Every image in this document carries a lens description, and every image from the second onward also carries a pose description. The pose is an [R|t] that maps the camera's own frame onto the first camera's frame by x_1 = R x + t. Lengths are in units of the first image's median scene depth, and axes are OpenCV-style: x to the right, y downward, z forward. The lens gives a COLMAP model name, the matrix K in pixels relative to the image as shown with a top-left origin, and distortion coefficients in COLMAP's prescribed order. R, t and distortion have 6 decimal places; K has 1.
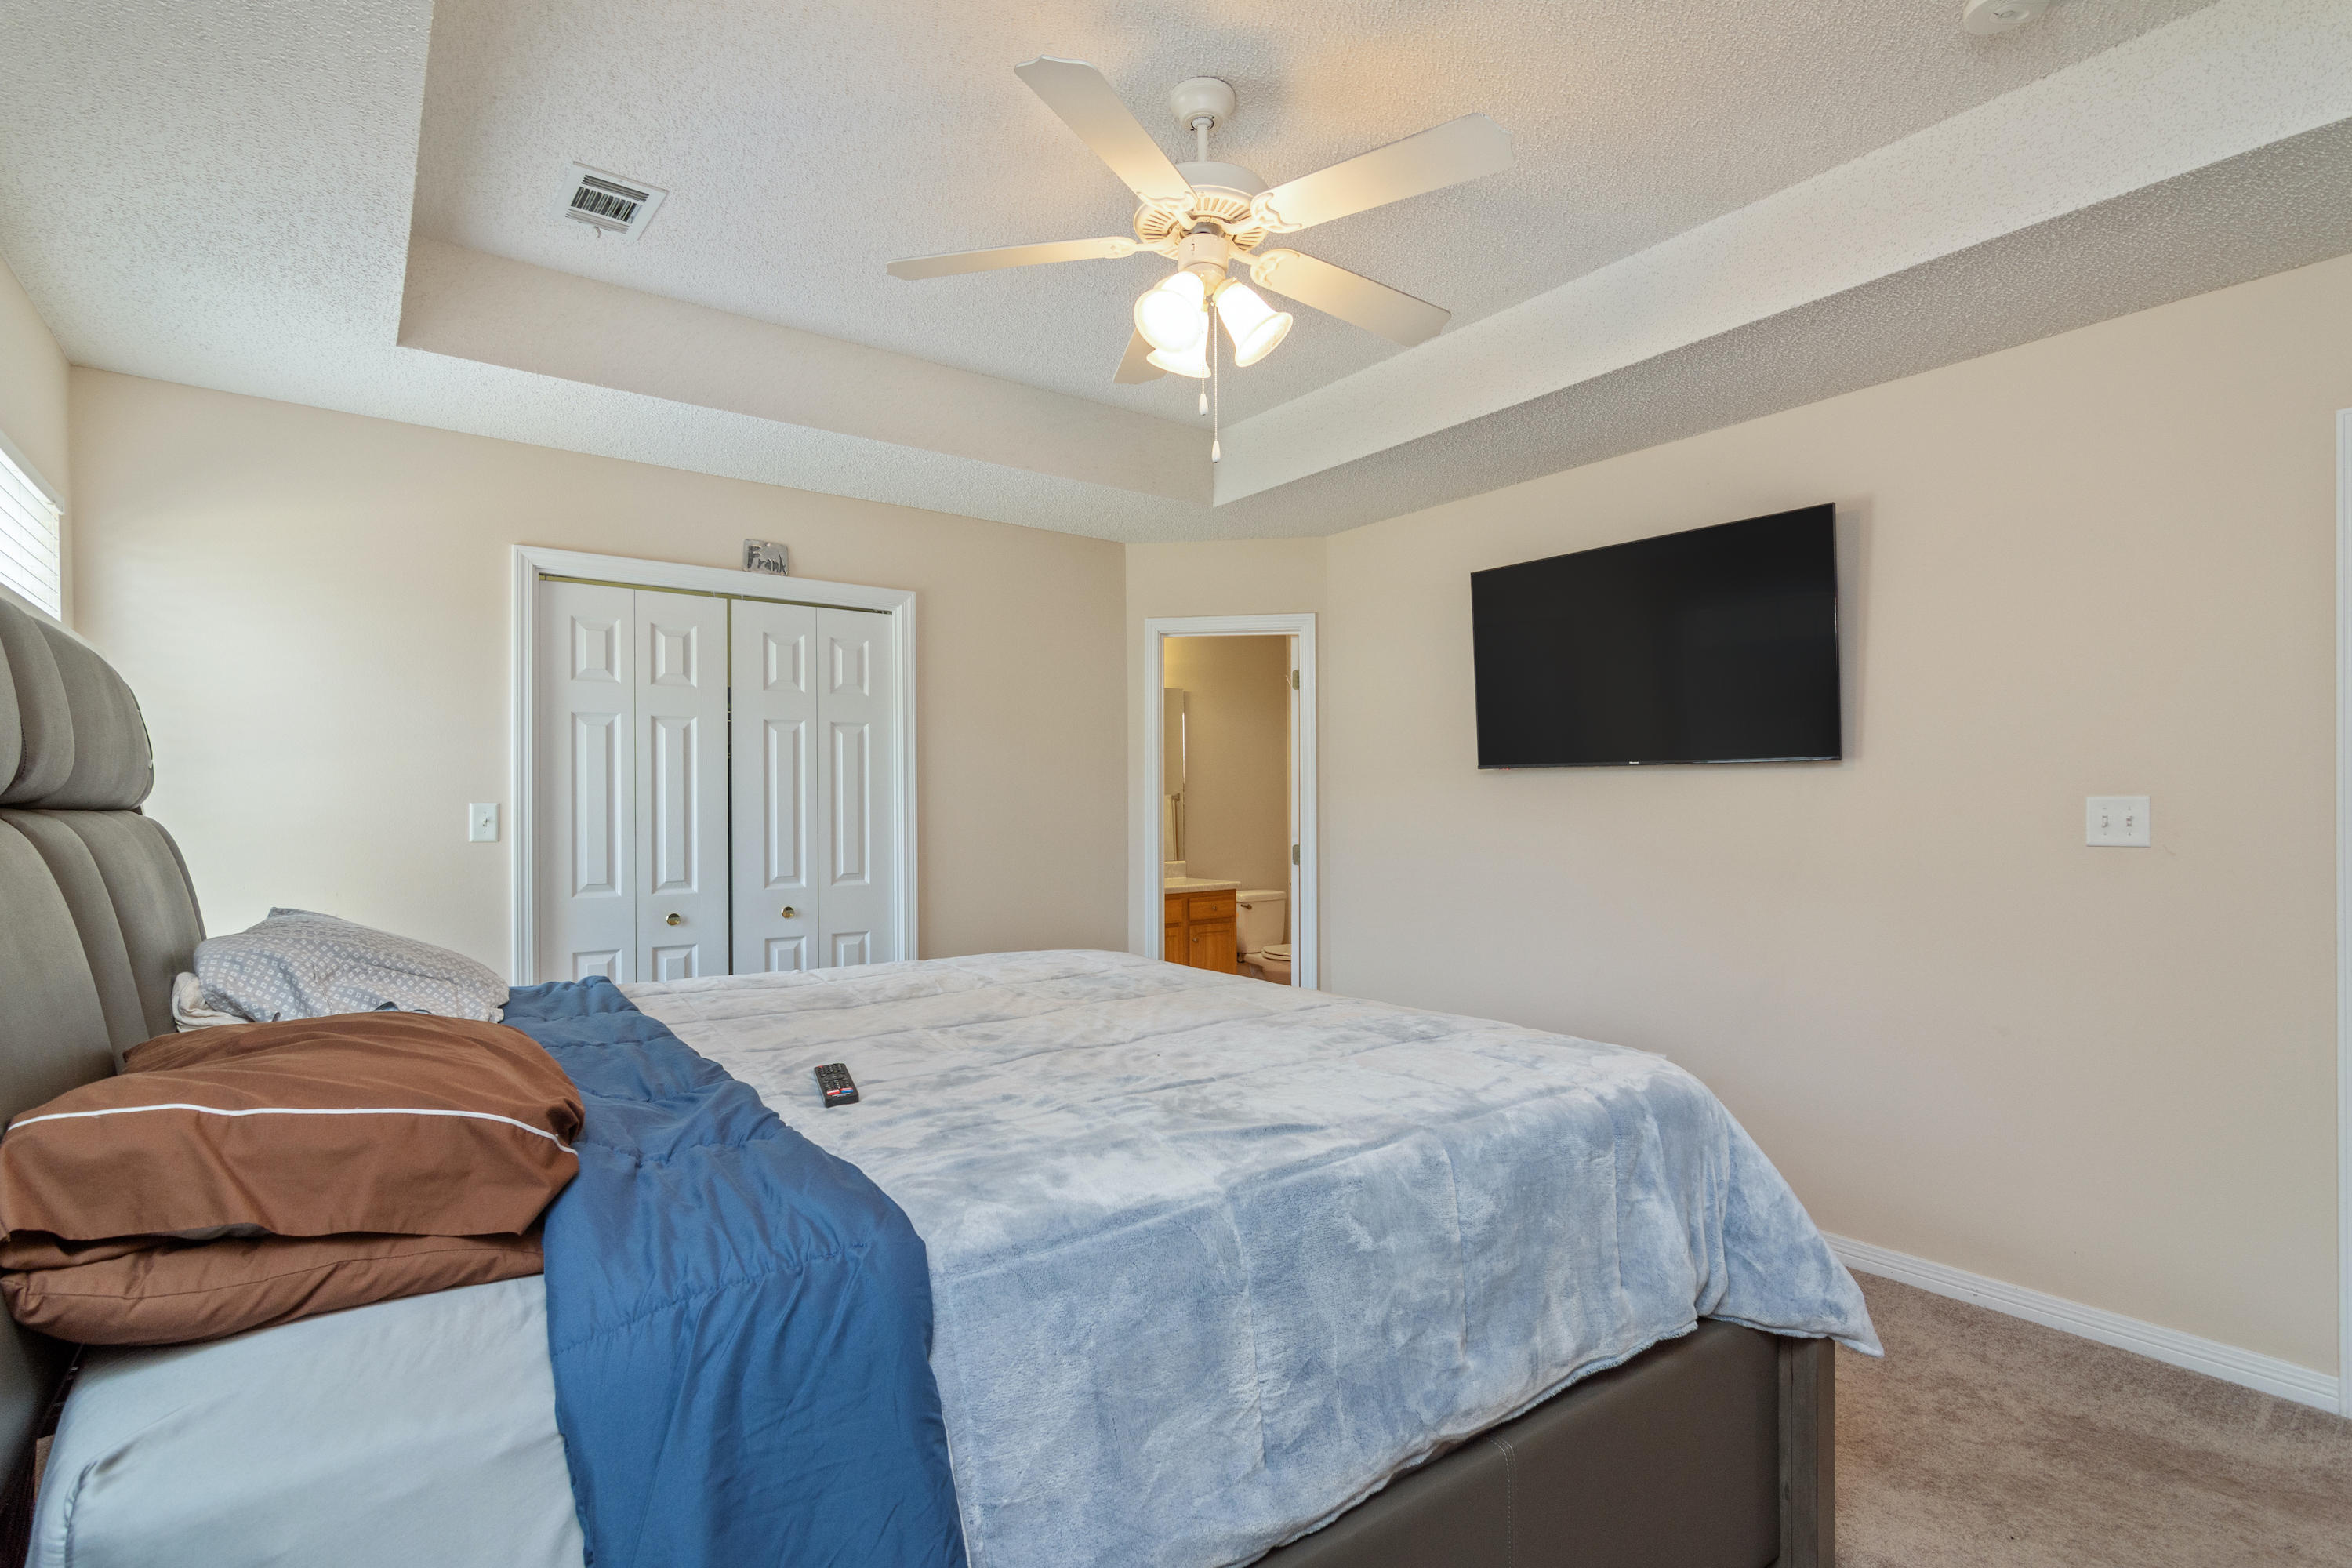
lens RADIAL K [[1126.6, 0, 1176.0], [0, 1126.6, 784.0], [0, 0, 1]] dist [-0.000439, 0.000102]
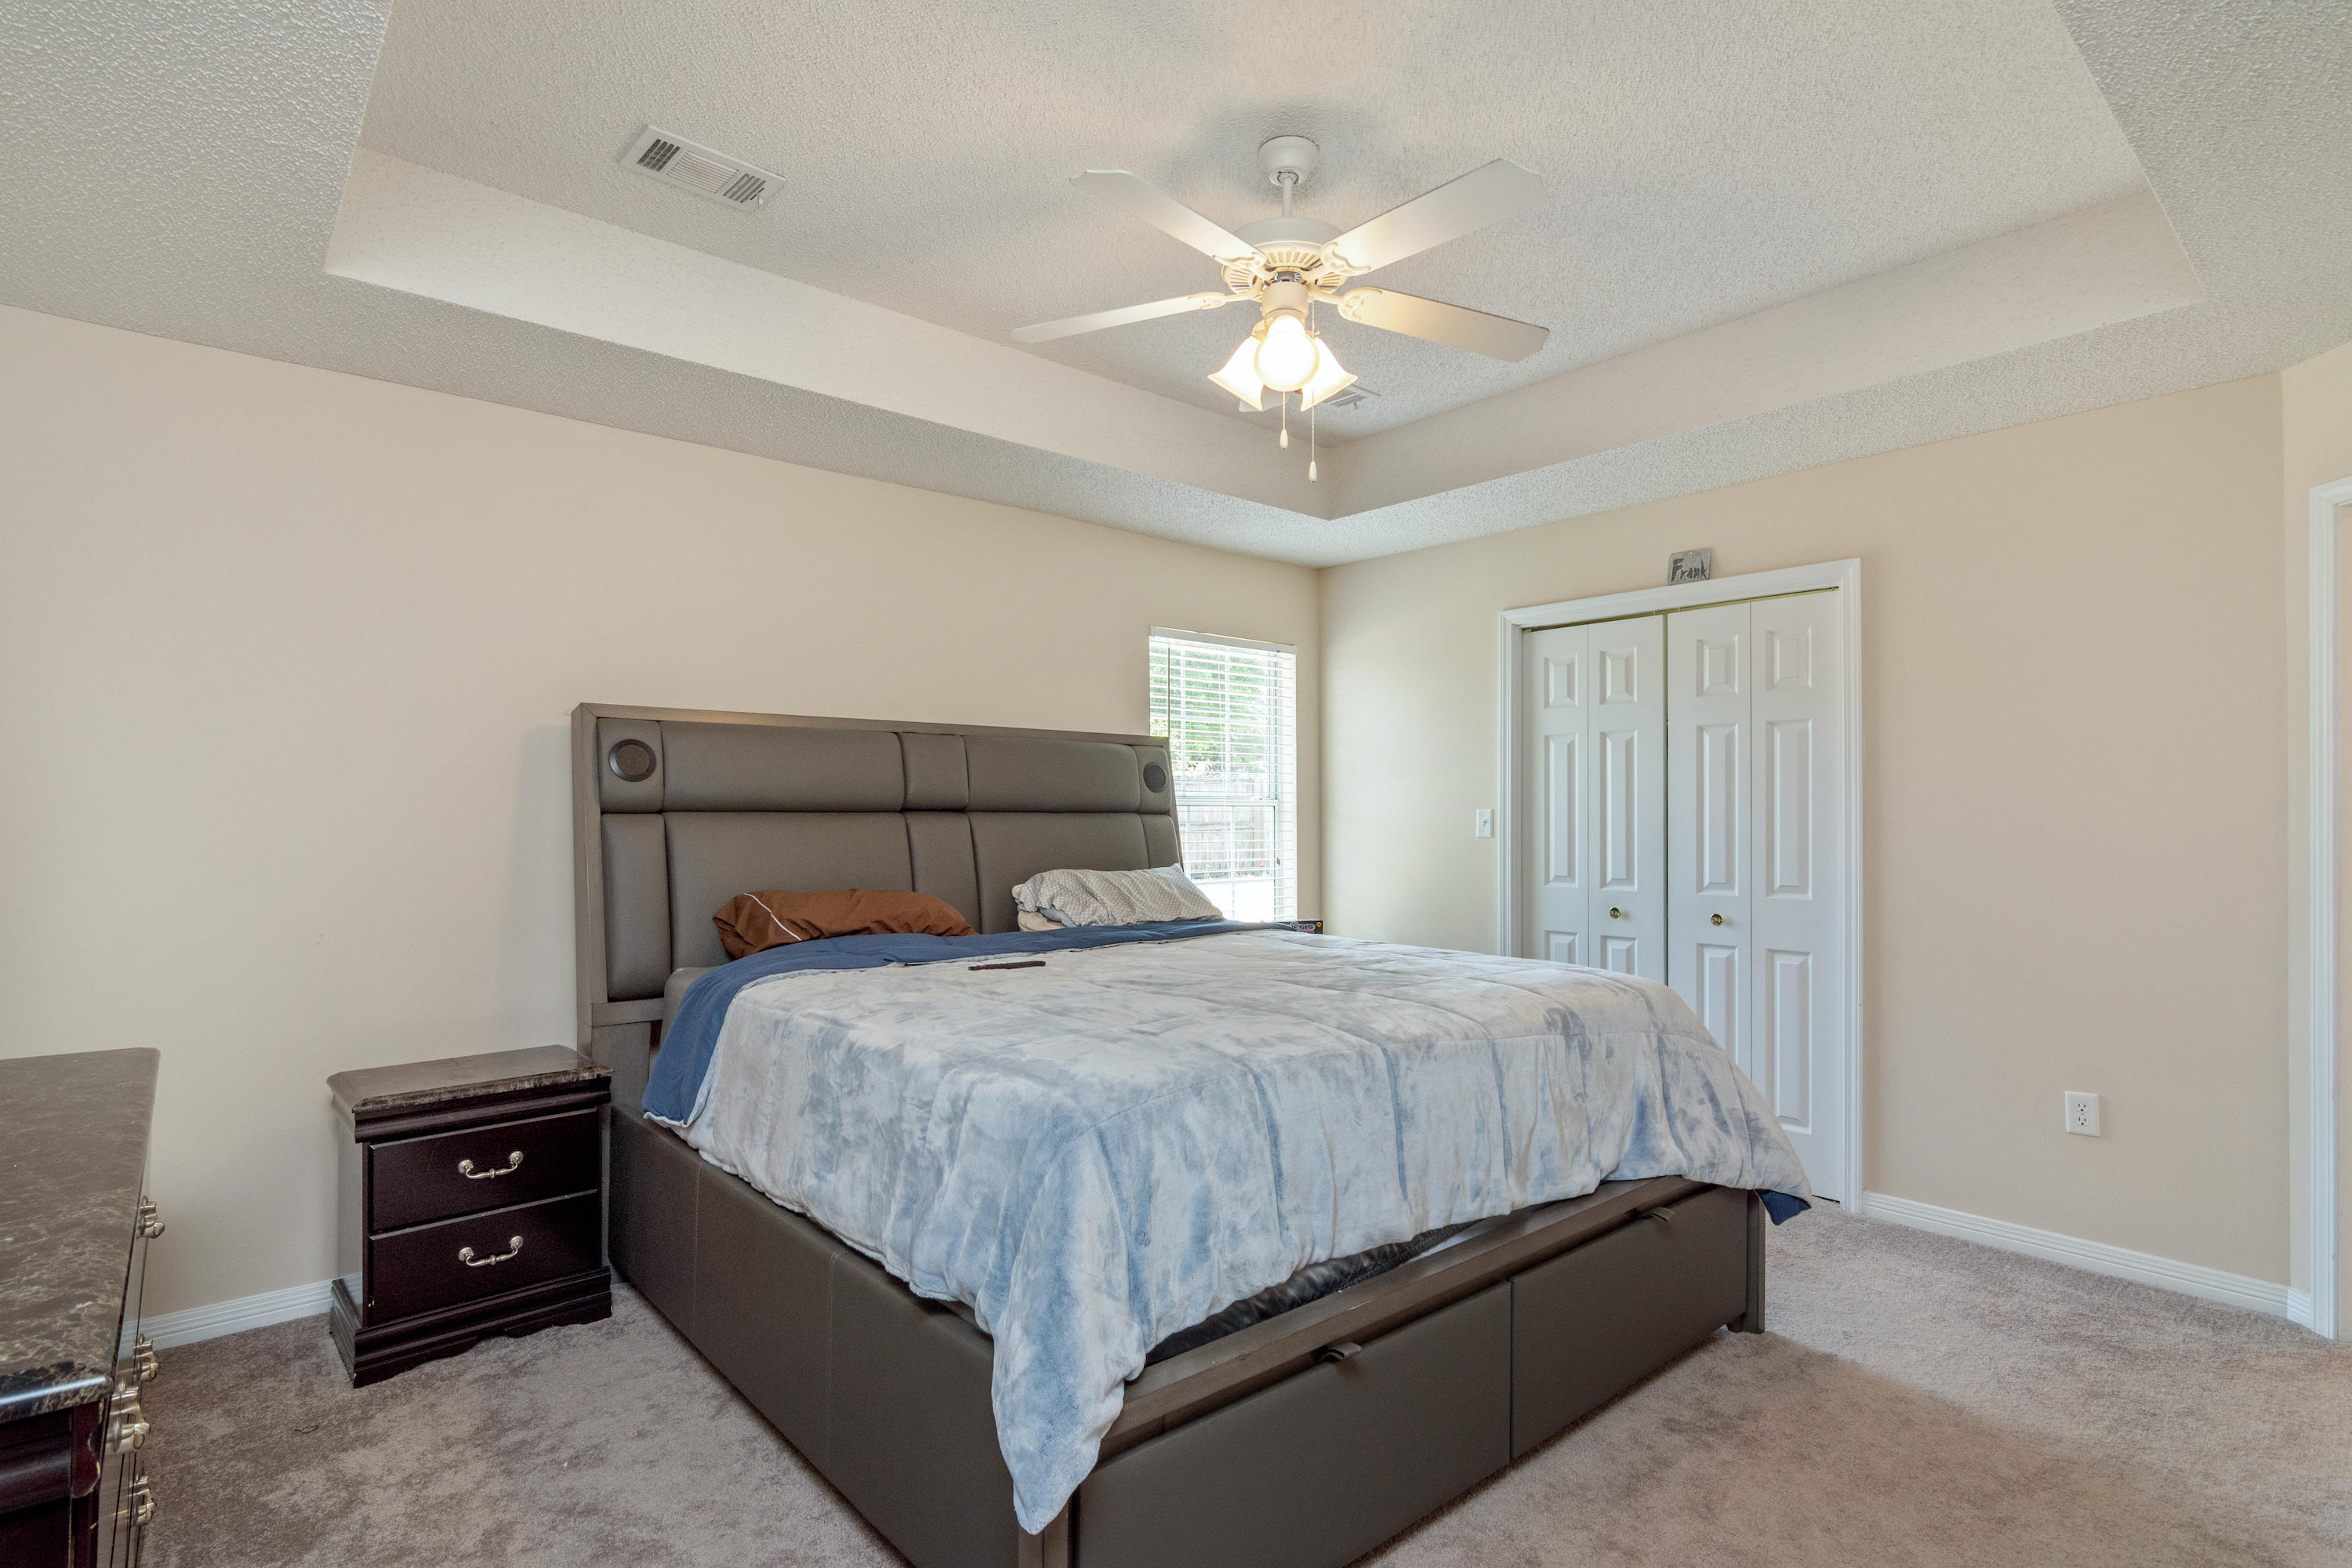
lens RADIAL K [[1126.6, 0, 1176.0], [0, 1126.6, 784.0], [0, 0, 1]] dist [-0.000439, 0.000102]
pose [[0.078502, -0.024127, -0.996622, 0.612884], [0.015239, 0.999619, -0.022999, 0.011281], [0.996797, -0.013382, 0.078840, 0.461162]]
